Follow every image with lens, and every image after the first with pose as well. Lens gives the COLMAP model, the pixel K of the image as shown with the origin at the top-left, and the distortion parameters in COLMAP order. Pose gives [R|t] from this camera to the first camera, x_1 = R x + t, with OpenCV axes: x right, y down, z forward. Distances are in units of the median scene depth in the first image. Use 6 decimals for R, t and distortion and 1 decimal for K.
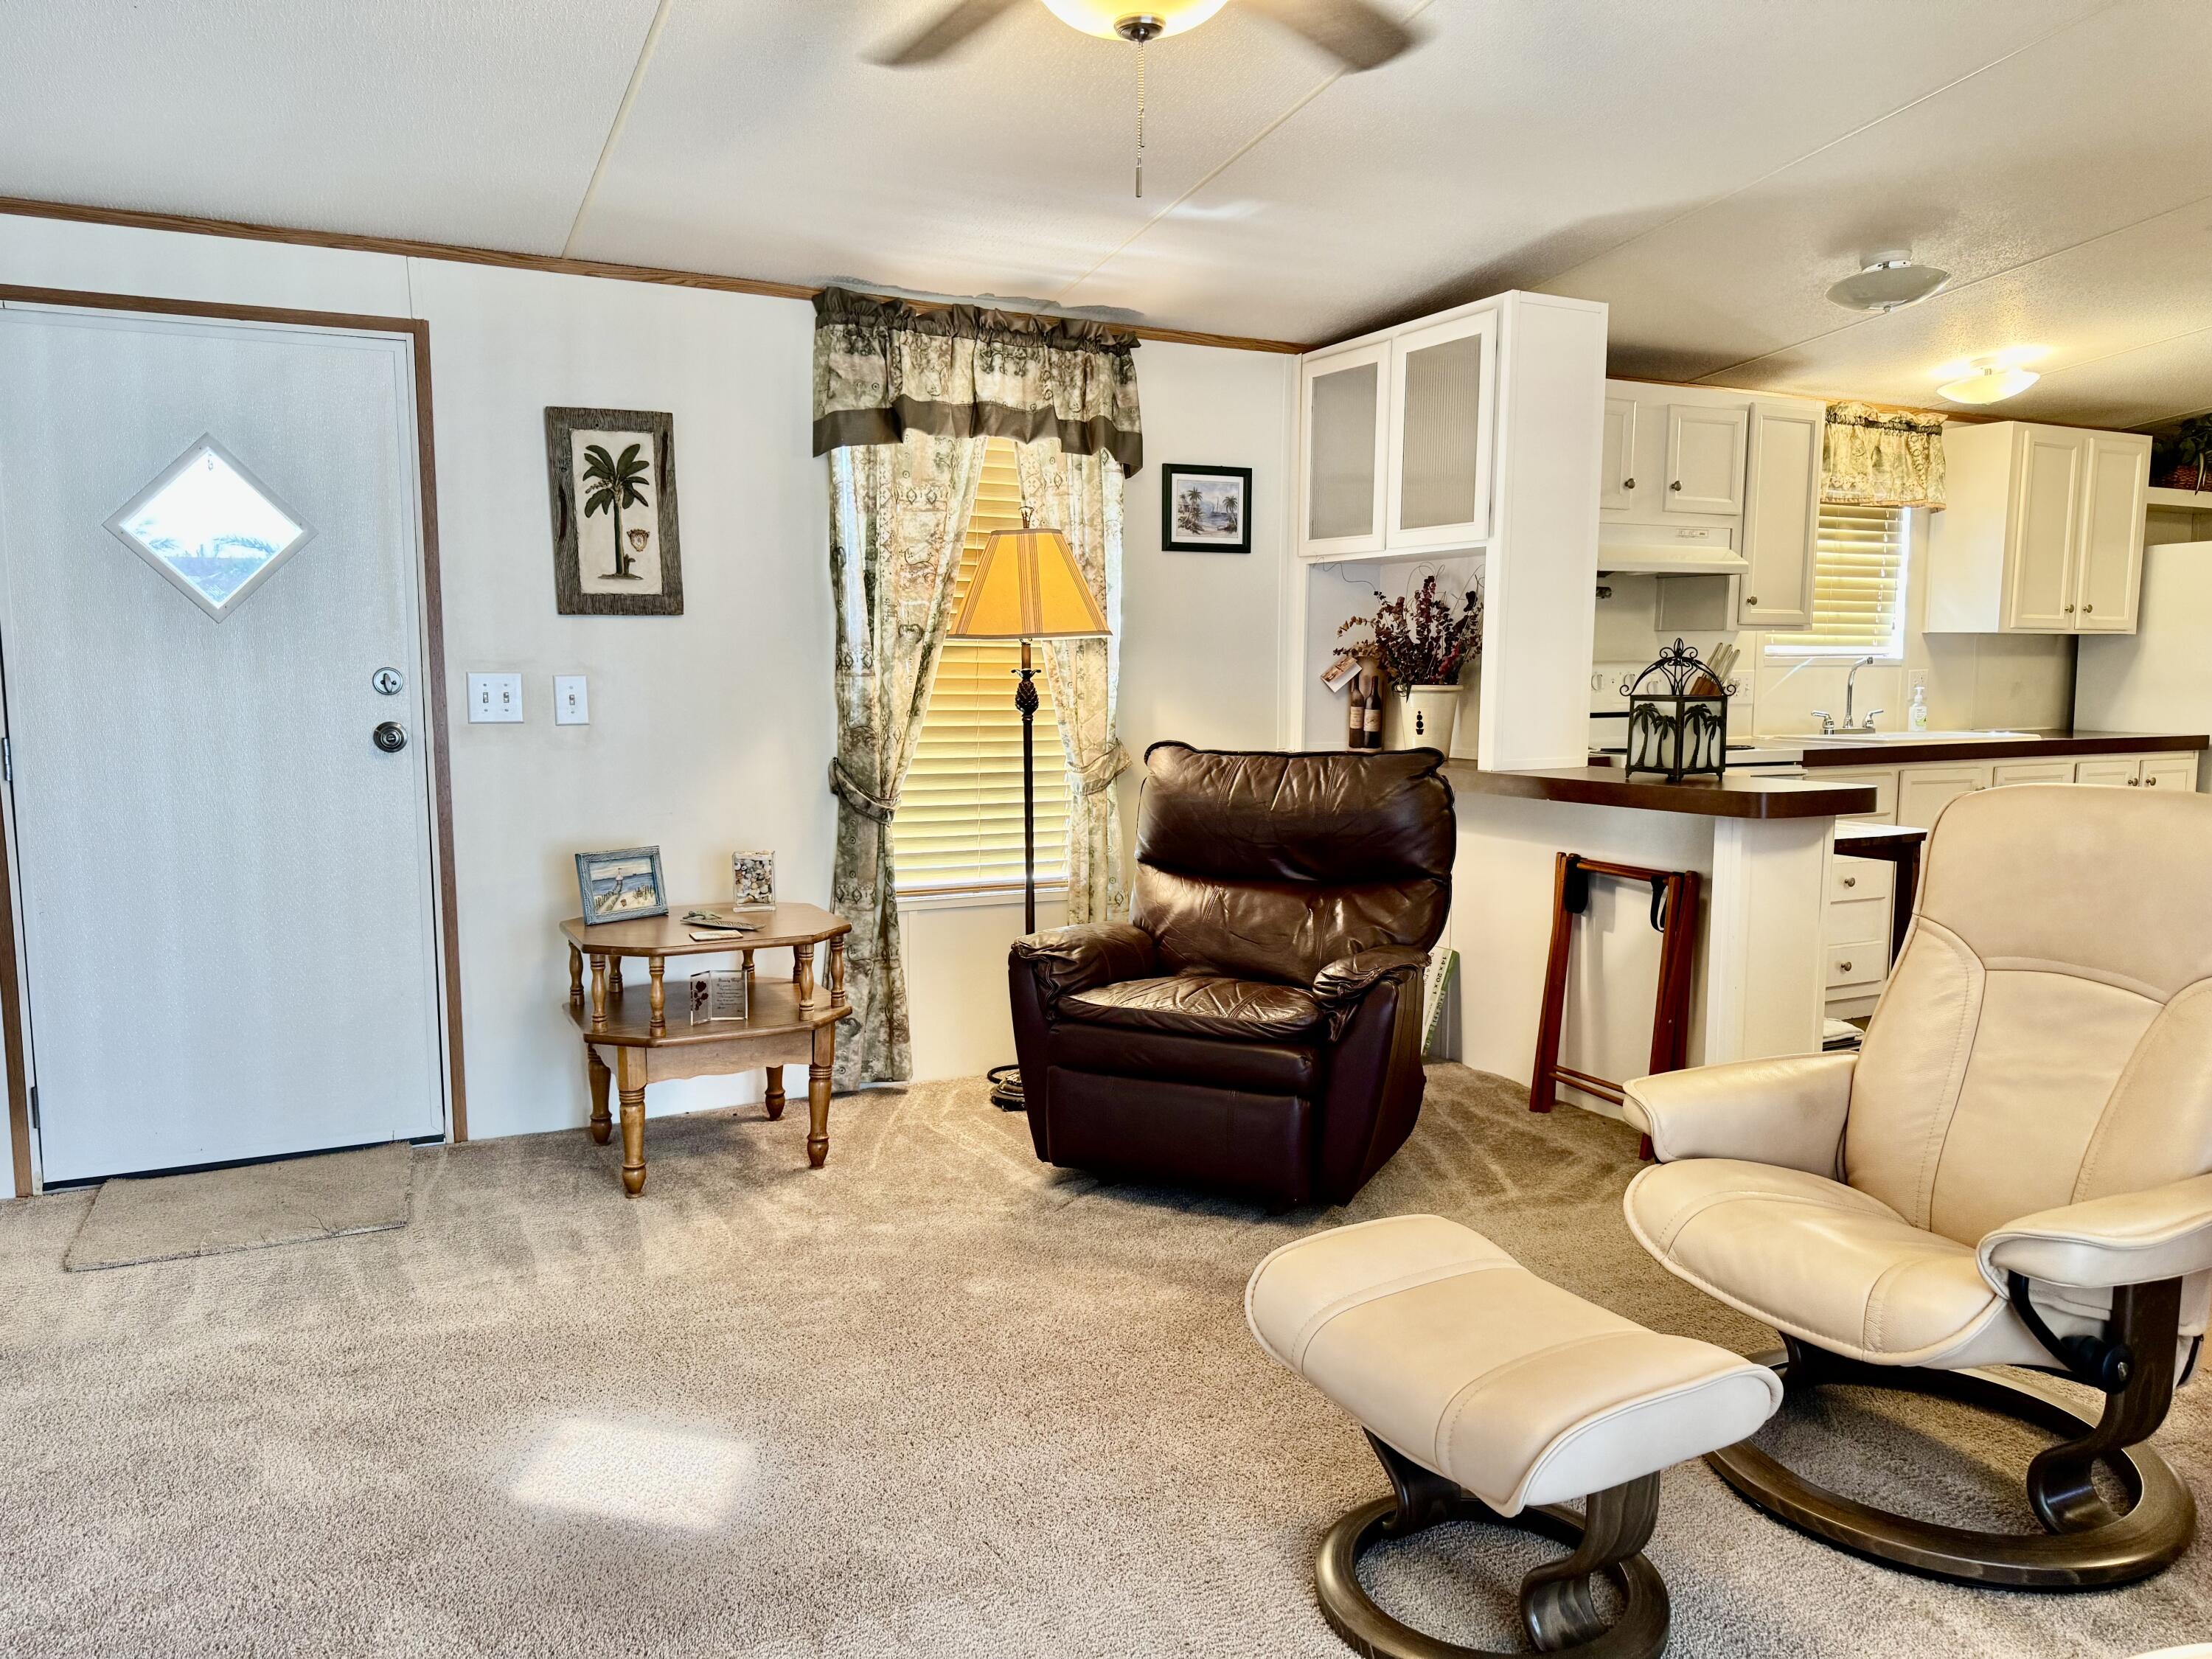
lens RADIAL K [[1582.5, 0, 1106.0], [0, 1582.5, 829.5], [0, 0, 1]] dist [0.110032, -0.173275]
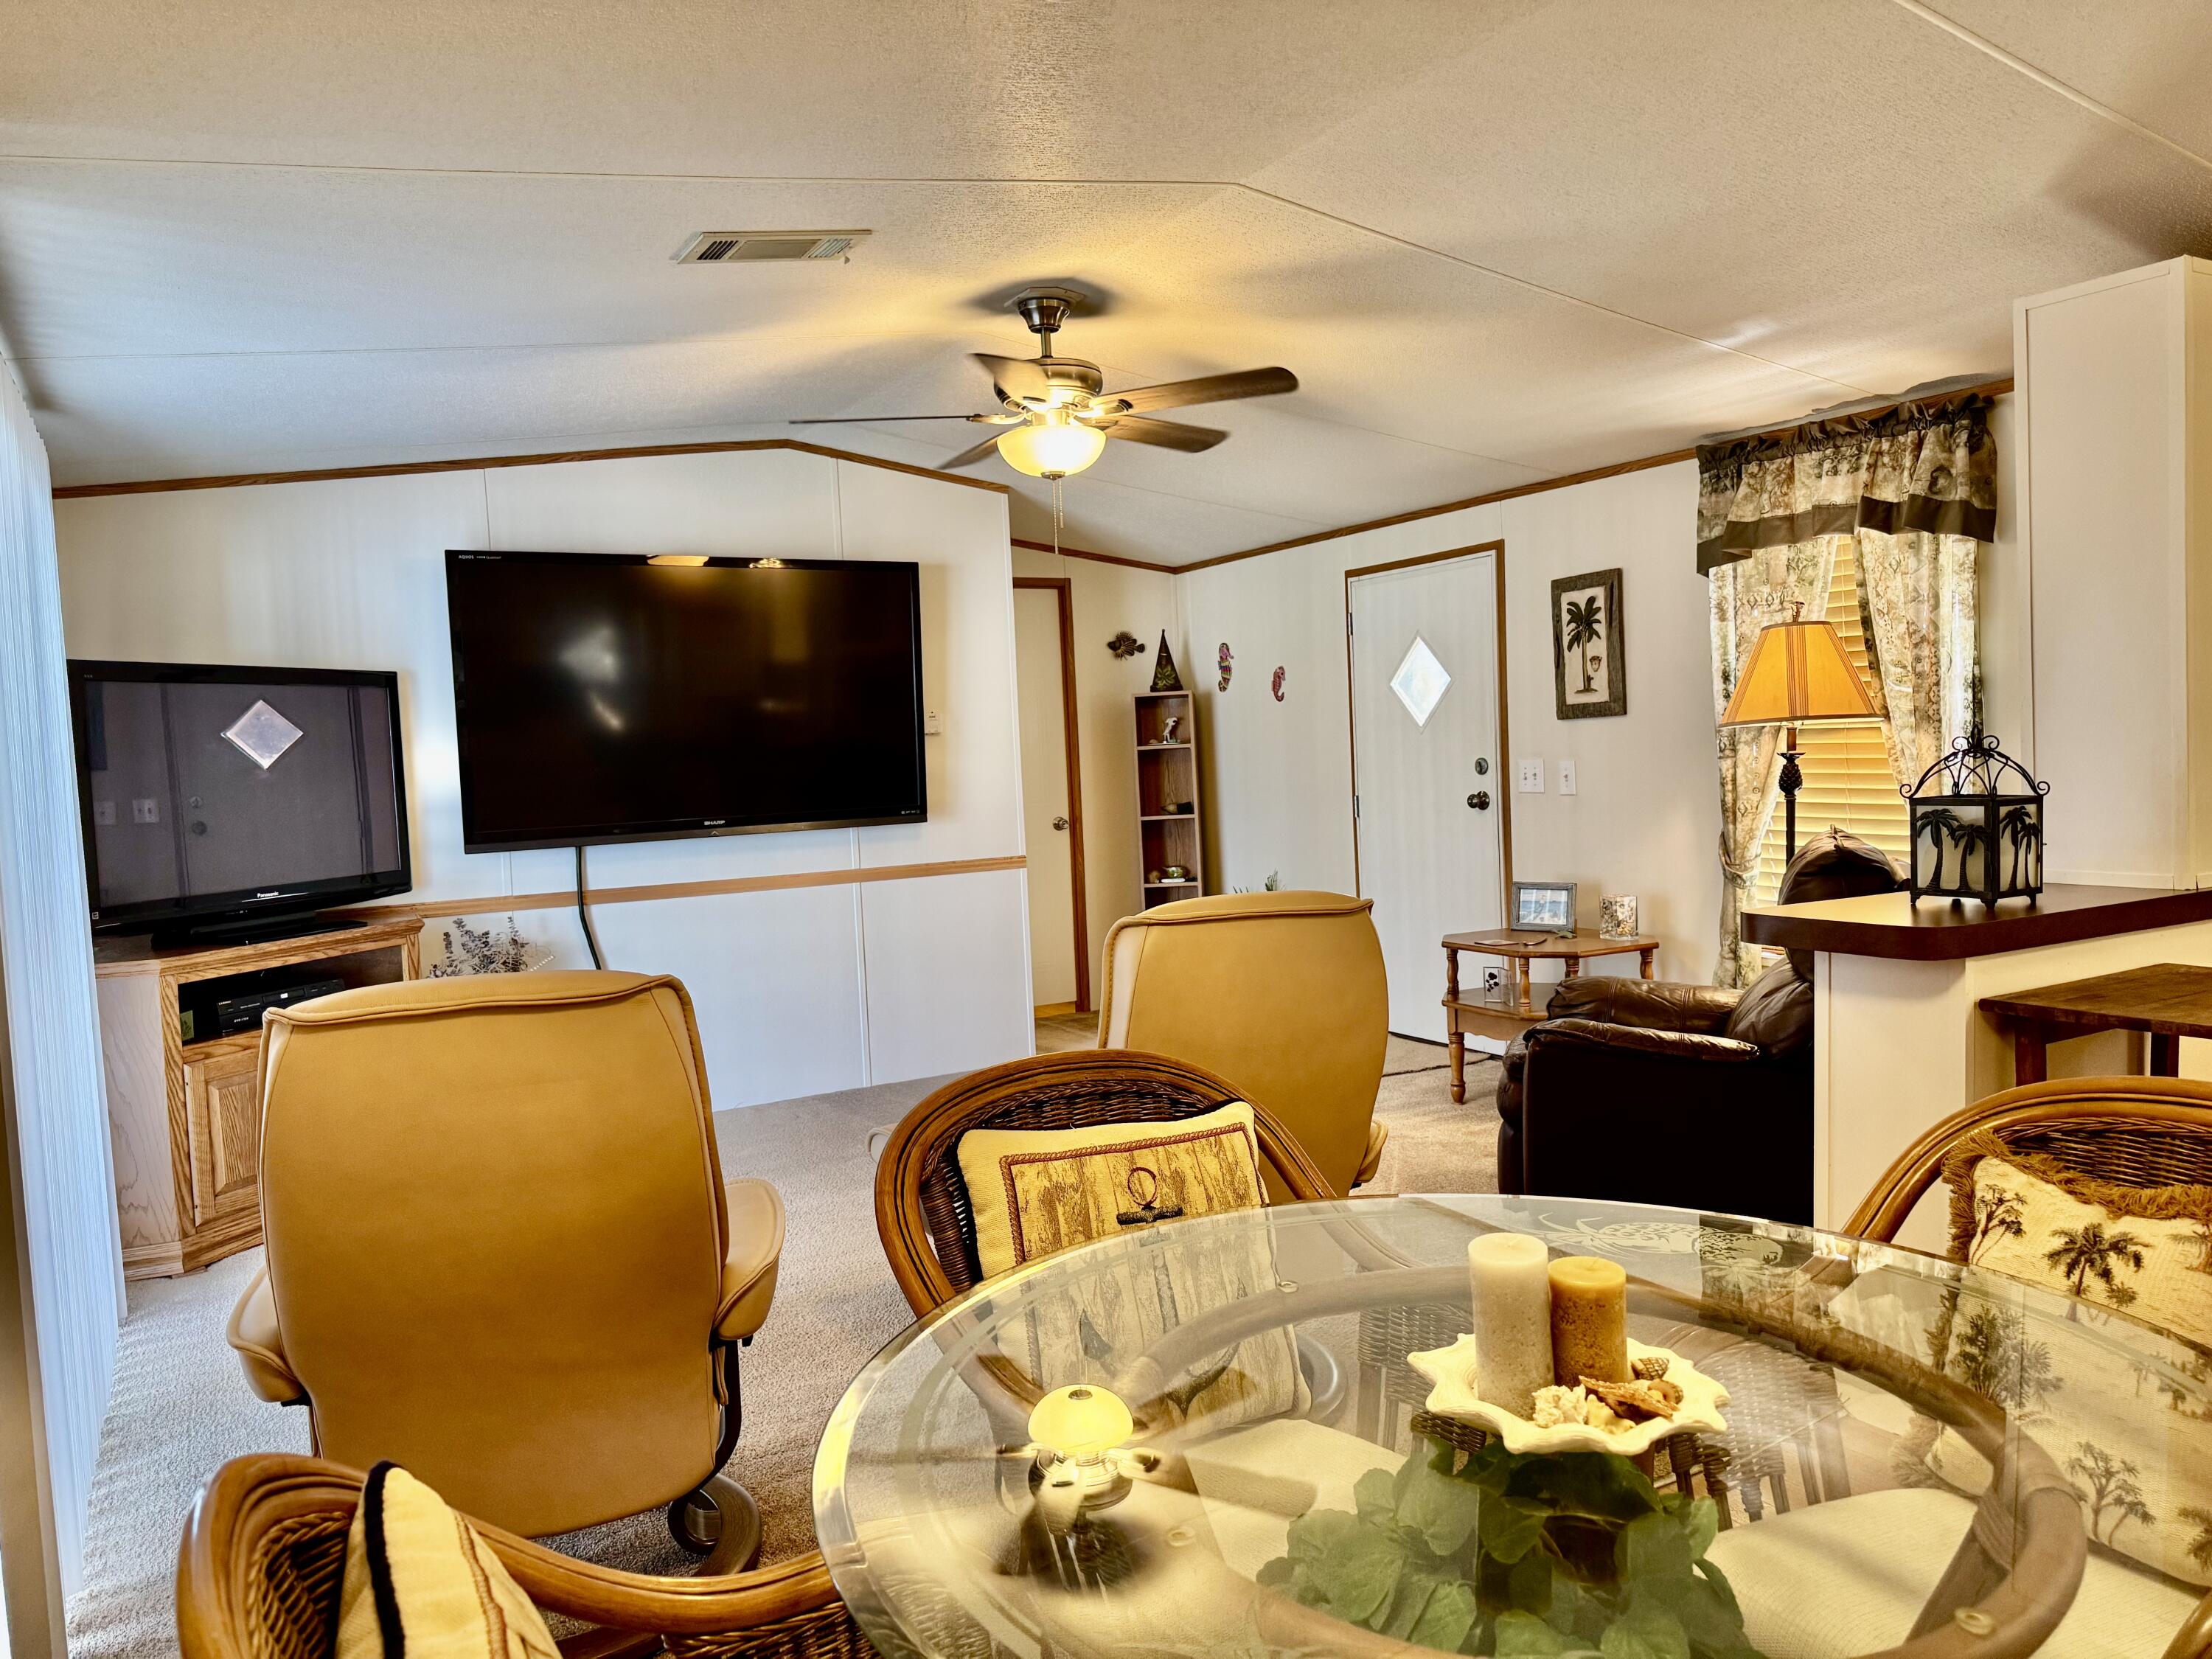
lens RADIAL K [[1582.5, 0, 1106.0], [0, 1582.5, 829.5], [0, 0, 1]] dist [0.110032, -0.173275]
pose [[0.092986, 0.047158, -0.994550, 1.061728], [-0.043098, 0.998132, 0.043299, -0.078823], [0.994734, 0.038837, 0.094845, 0.450300]]
